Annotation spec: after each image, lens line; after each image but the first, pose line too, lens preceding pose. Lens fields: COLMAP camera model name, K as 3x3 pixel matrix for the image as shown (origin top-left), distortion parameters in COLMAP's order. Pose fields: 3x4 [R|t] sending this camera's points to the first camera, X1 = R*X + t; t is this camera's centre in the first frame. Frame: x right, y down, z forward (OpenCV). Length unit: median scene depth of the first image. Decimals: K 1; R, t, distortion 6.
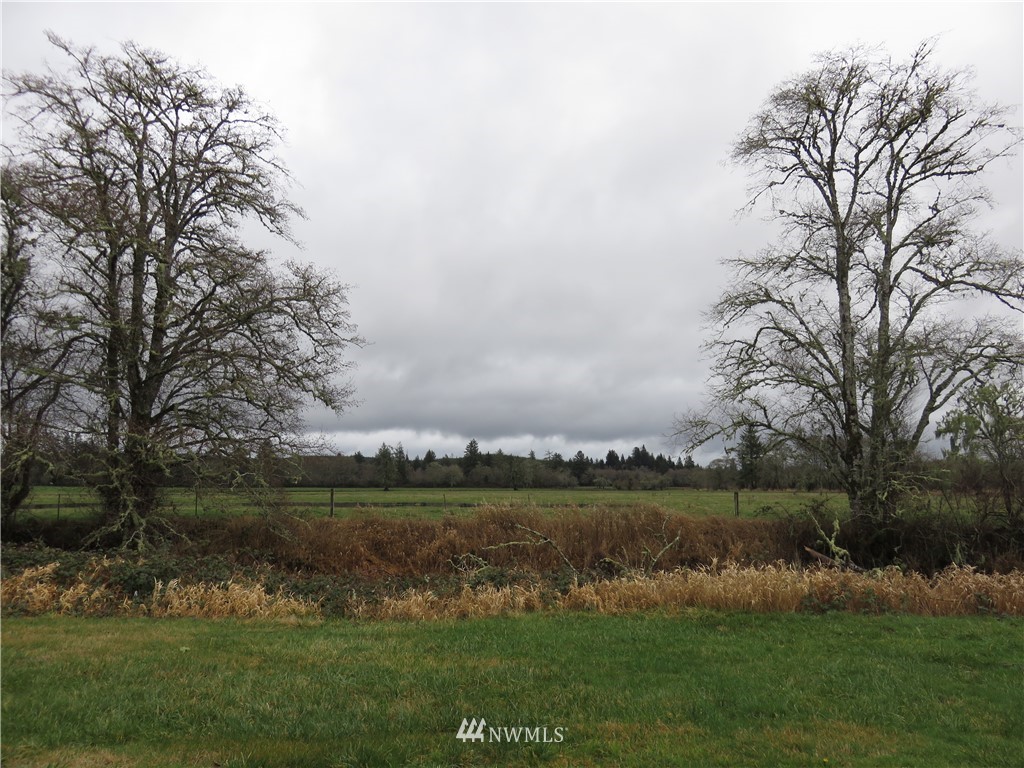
lens RADIAL K [[760.5, 0, 512.0], [0, 760.5, 384.0], [0, 0, 1]] dist [-0.010565, -0.001413]
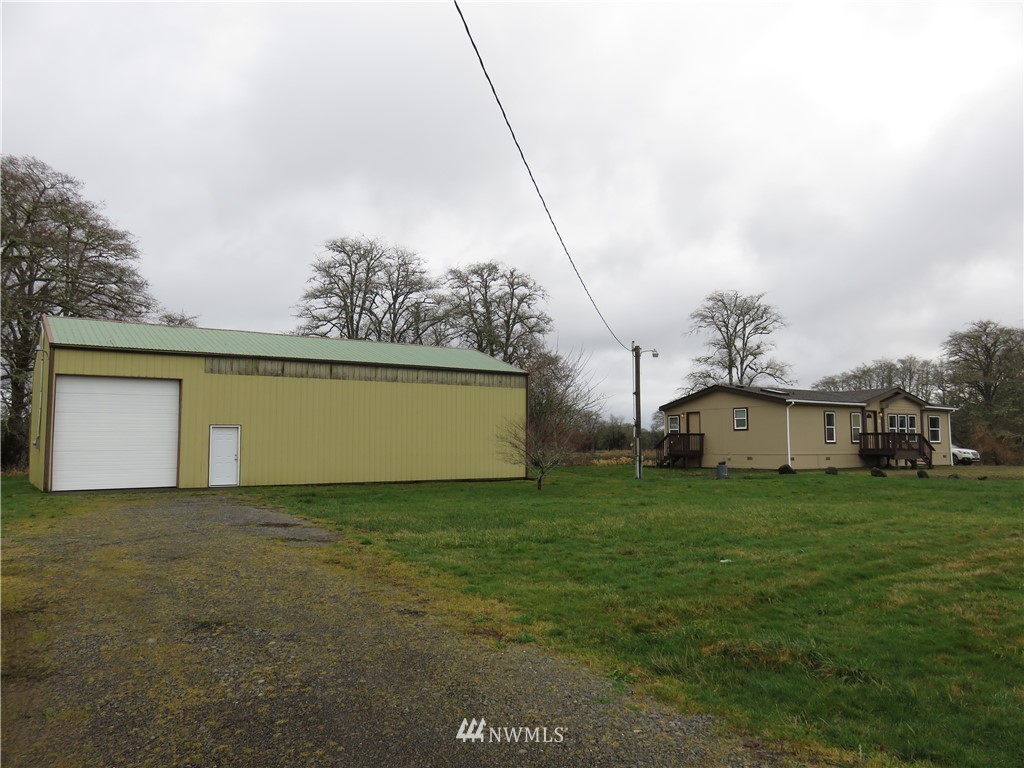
lens RADIAL K [[760.5, 0, 512.0], [0, 760.5, 384.0], [0, 0, 1]] dist [-0.010565, -0.001413]
pose [[0.909092, 0.036467, 0.414996, -1.366323], [-0.059681, 0.997286, 0.043102, -0.142563], [-0.412298, -0.063951, 0.908802, -1.159136]]
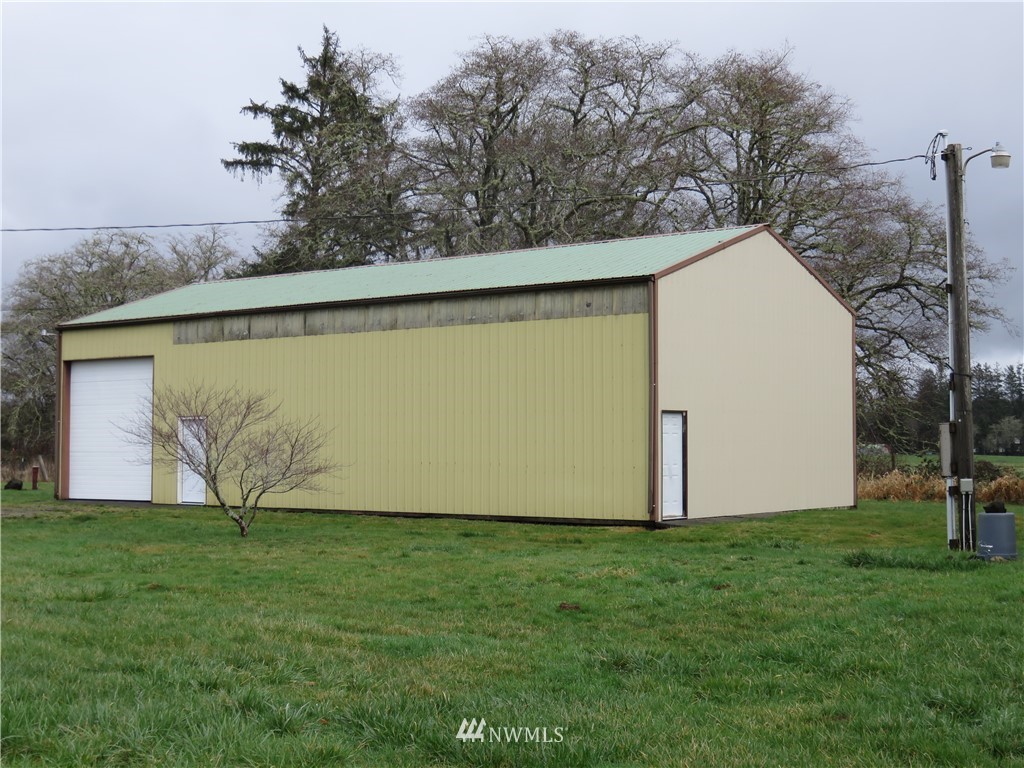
lens RADIAL K [[1402.0, 0, 512.0], [0, 1402.0, 384.0], [0, 0, 1]] dist [-0.005896, -0.009582]
pose [[0.669603, -0.028266, -0.742181, -0.340549], [0.088363, 0.995210, 0.041819, -0.091440], [0.737444, -0.093584, 0.668893, -0.821697]]
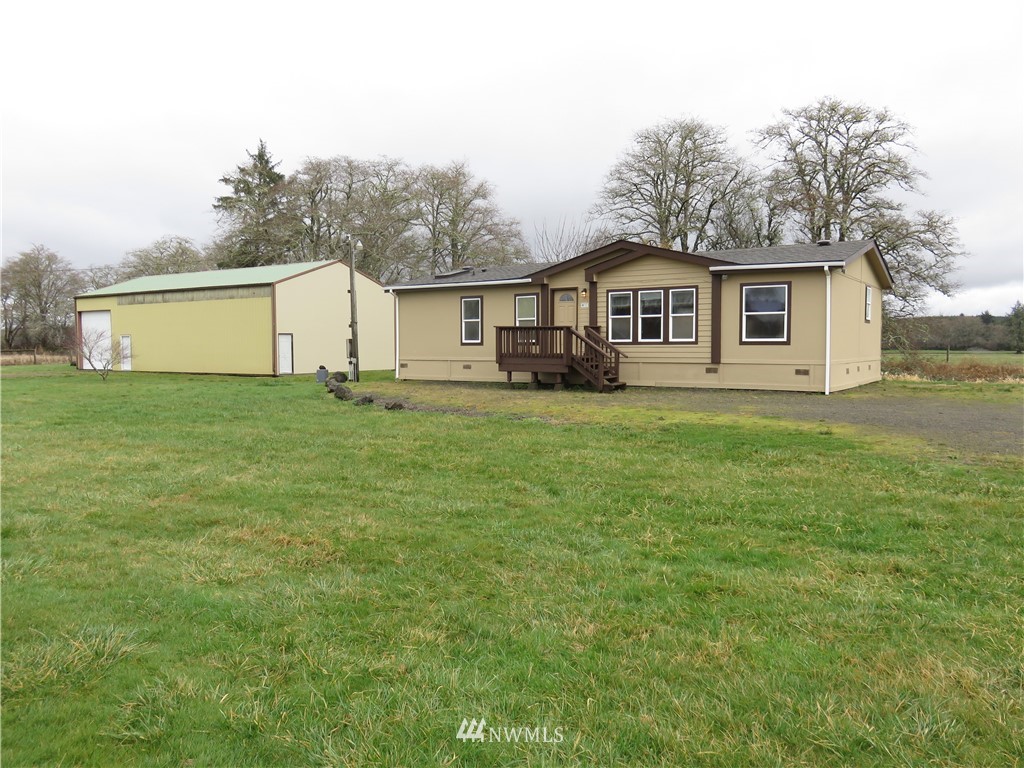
lens RADIAL K [[760.5, 0, 512.0], [0, 760.5, 384.0], [0, 0, 1]] dist [-0.010565, -0.001413]
pose [[0.726472, 0.038626, -0.686110, 0.205294], [0.085266, 0.985637, 0.145771, -0.098255], [0.681886, -0.164401, 0.712744, -0.820478]]
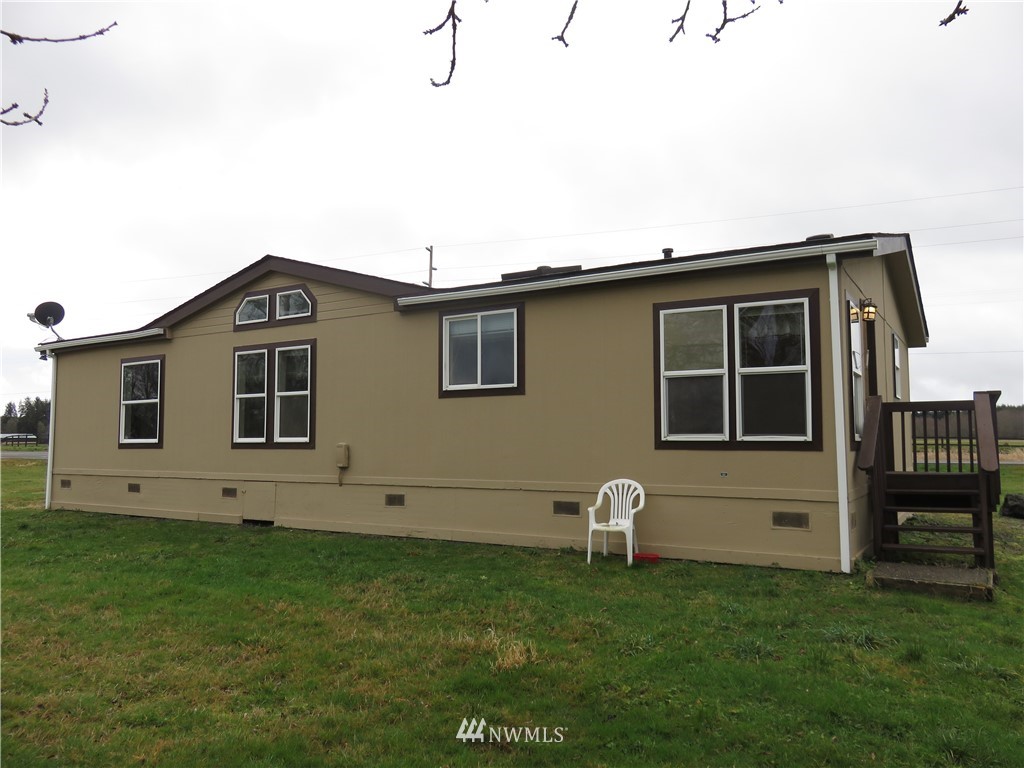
lens RADIAL K [[771.8, 0, 512.4], [0, 771.8, 399.3], [0, 0, 1]] dist [-0.001258, -0.000860]
pose [[0.746388, -0.034845, -0.664599, 0.043727], [0.078785, 0.996232, 0.036249, -0.051342], [0.660832, -0.079416, 0.746321, -0.453858]]
